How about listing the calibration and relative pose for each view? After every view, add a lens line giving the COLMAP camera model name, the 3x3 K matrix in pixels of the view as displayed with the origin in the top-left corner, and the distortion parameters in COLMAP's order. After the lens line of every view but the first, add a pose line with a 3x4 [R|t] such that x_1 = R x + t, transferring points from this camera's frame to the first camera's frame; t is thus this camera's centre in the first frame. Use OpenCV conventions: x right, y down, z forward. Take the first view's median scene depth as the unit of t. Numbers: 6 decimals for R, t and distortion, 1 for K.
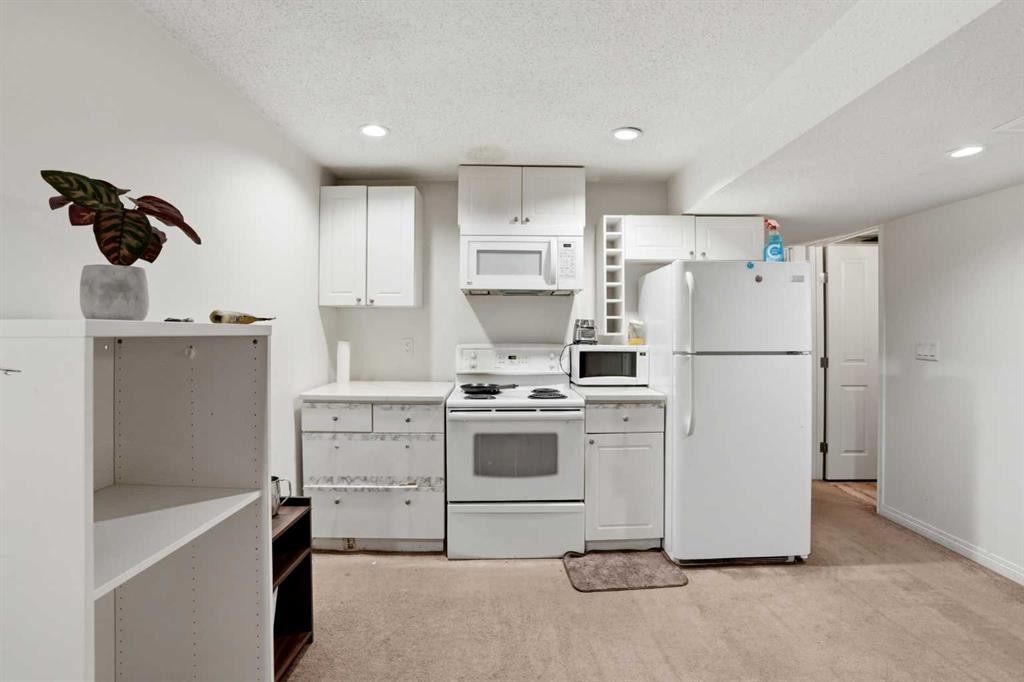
lens RADIAL K [[487.2, 0, 513.6], [0, 487.2, 326.0], [0, 0, 1]] dist [-0.074713, 0.029063]
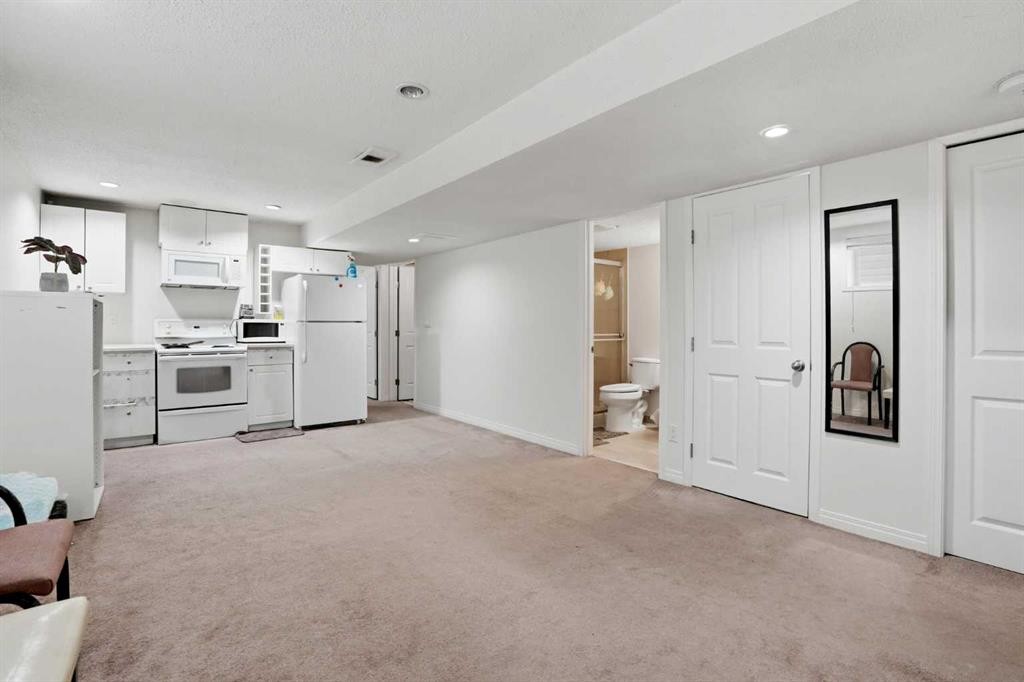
lens RADIAL K [[487.2, 0, 513.6], [0, 487.2, 326.0], [0, 0, 1]] dist [-0.074713, 0.029063]
pose [[0.788266, -0.000563, 0.615335, -0.155624], [-0.005719, 0.999950, 0.008241, 0.046875], [-0.615309, -0.010015, 0.788223, -0.958503]]
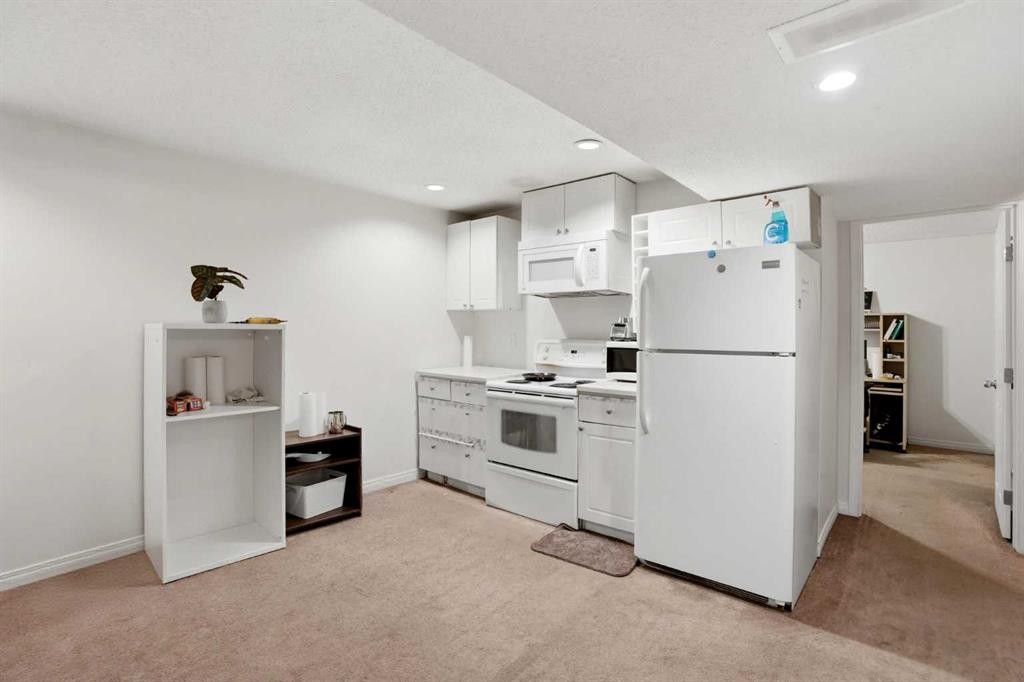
lens RADIAL K [[487.2, 0, 513.6], [0, 487.2, 326.0], [0, 0, 1]] dist [-0.074713, 0.029063]
pose [[0.746295, -0.003726, -0.665605, 0.718163], [0.004495, 0.999990, -0.000558, 0.005294], [0.665600, -0.002576, 0.746304, 0.070546]]
